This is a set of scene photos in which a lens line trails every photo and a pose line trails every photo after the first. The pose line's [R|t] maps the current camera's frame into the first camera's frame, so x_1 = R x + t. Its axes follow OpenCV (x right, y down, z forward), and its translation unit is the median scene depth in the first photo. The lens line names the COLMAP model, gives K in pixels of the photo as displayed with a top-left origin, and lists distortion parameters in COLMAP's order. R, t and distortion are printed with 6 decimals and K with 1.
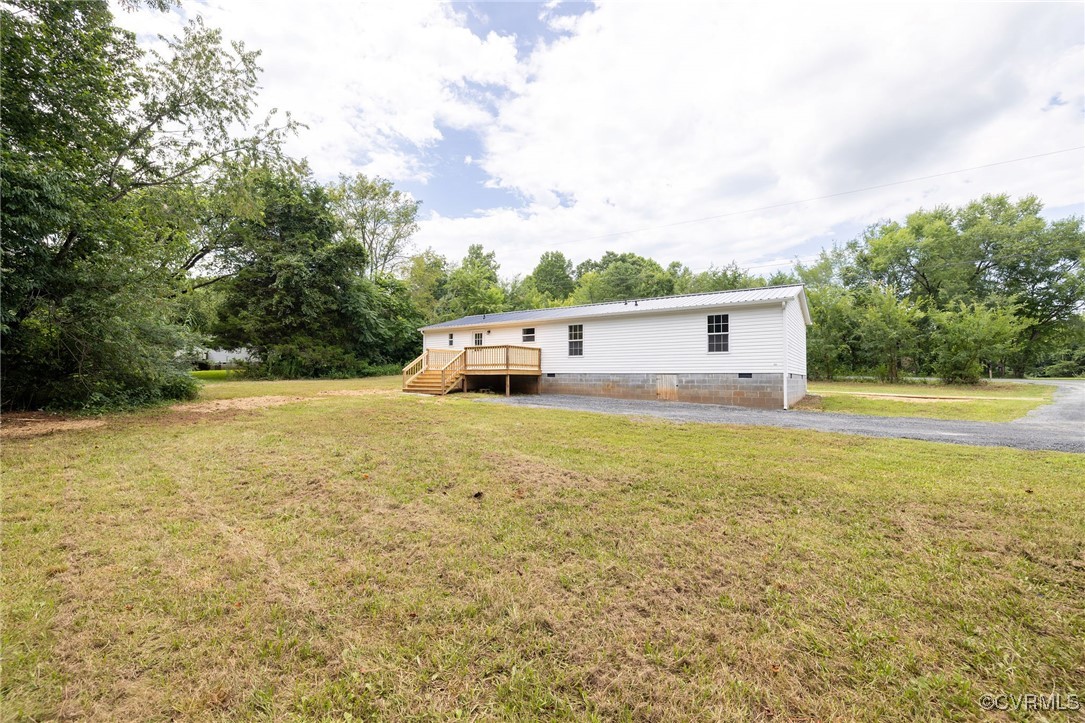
lens RADIAL K [[462.1, 0, 542.6], [0, 462.1, 366.2], [0, 0, 1]] dist [-0.000057, -0.000063]
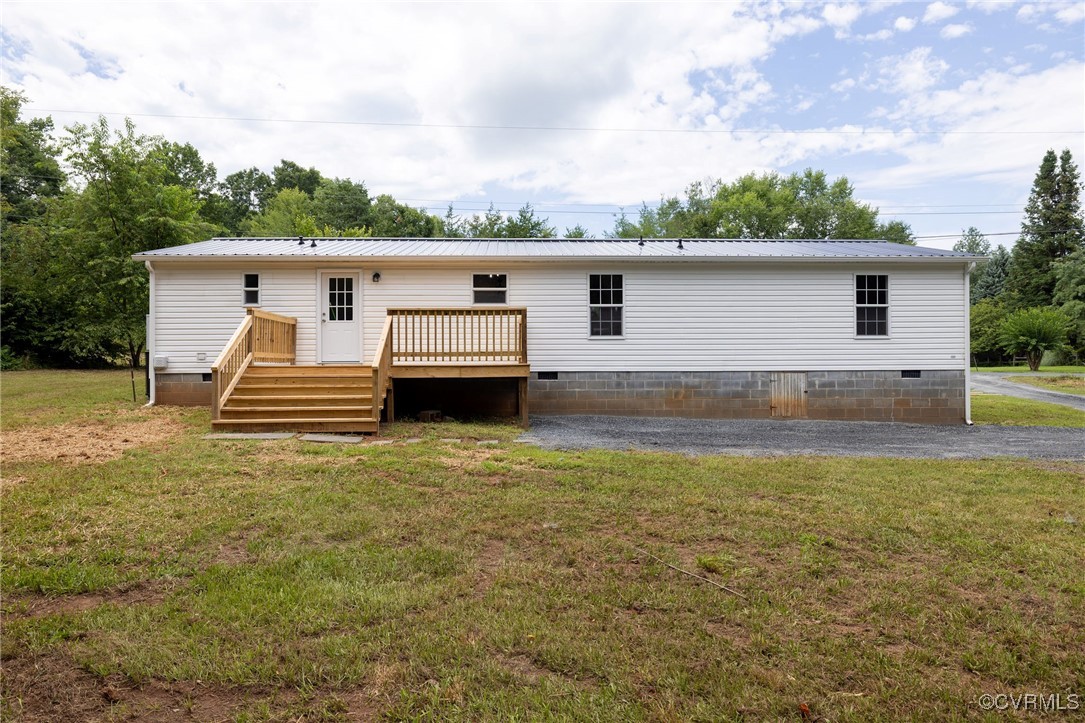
lens RADIAL K [[645.3, 0, 540.7], [0, 645.3, 359.0], [0, 0, 1]] dist [0.006093, -0.001821]
pose [[0.795853, -0.001385, 0.605489, -0.411662], [-0.006523, 0.999920, 0.010861, -0.005077], [-0.605455, -0.012593, 0.795780, 0.488982]]
